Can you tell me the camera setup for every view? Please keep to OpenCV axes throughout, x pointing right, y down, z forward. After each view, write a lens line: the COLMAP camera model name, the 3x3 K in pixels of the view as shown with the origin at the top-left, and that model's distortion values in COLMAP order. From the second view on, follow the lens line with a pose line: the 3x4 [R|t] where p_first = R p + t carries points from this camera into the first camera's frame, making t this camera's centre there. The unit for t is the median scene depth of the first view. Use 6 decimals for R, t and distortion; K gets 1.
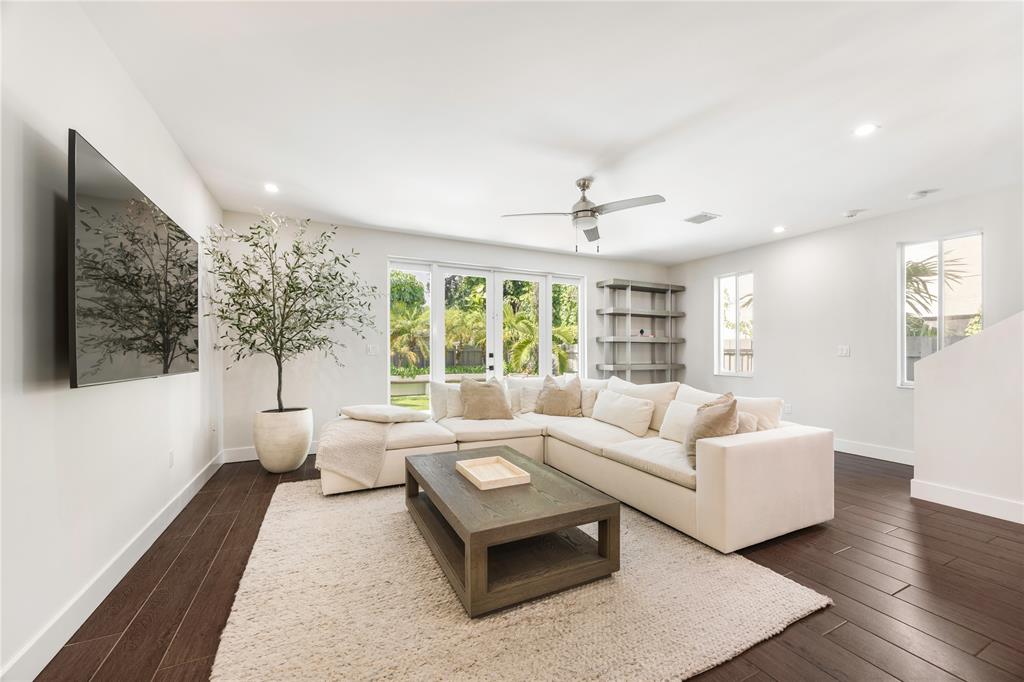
lens RADIAL K [[402.7, 0, 514.4], [0, 402.7, 351.5], [0, 0, 1]] dist [-0.002584, -0.000179]
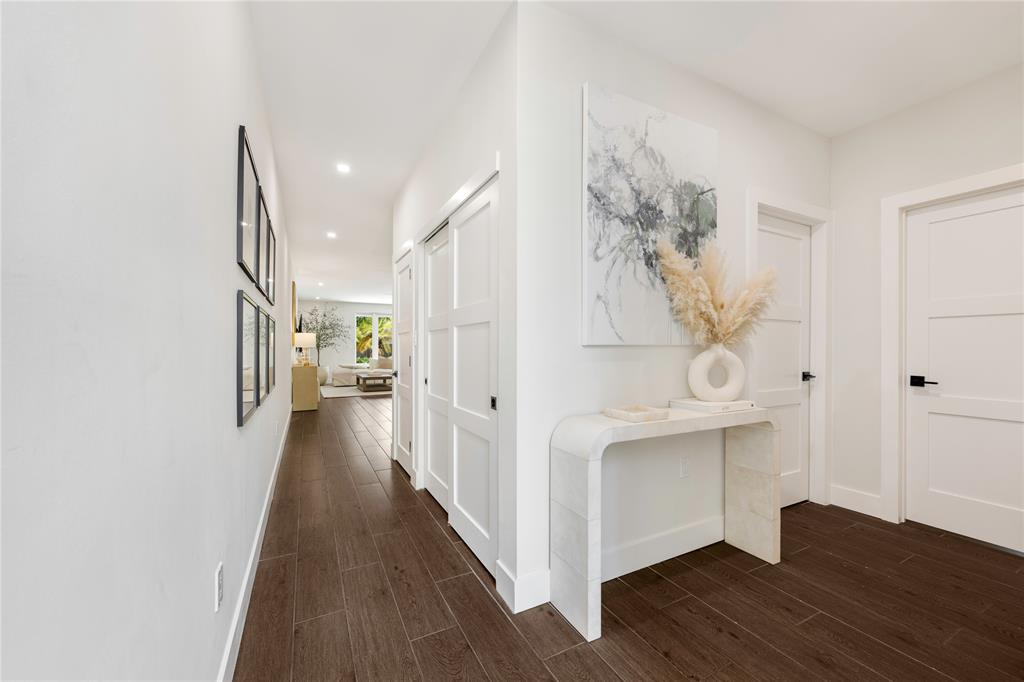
lens RADIAL K [[399.4, 0, 517.7], [0, 399.4, 343.6], [0, 0, 1]] dist [-0.001327, -0.000097]
pose [[0.999108, 0.003000, 0.042110, 0.861355], [-0.002715, 0.999973, -0.006825, -0.011277], [-0.042130, 0.006704, 0.999090, -2.240100]]
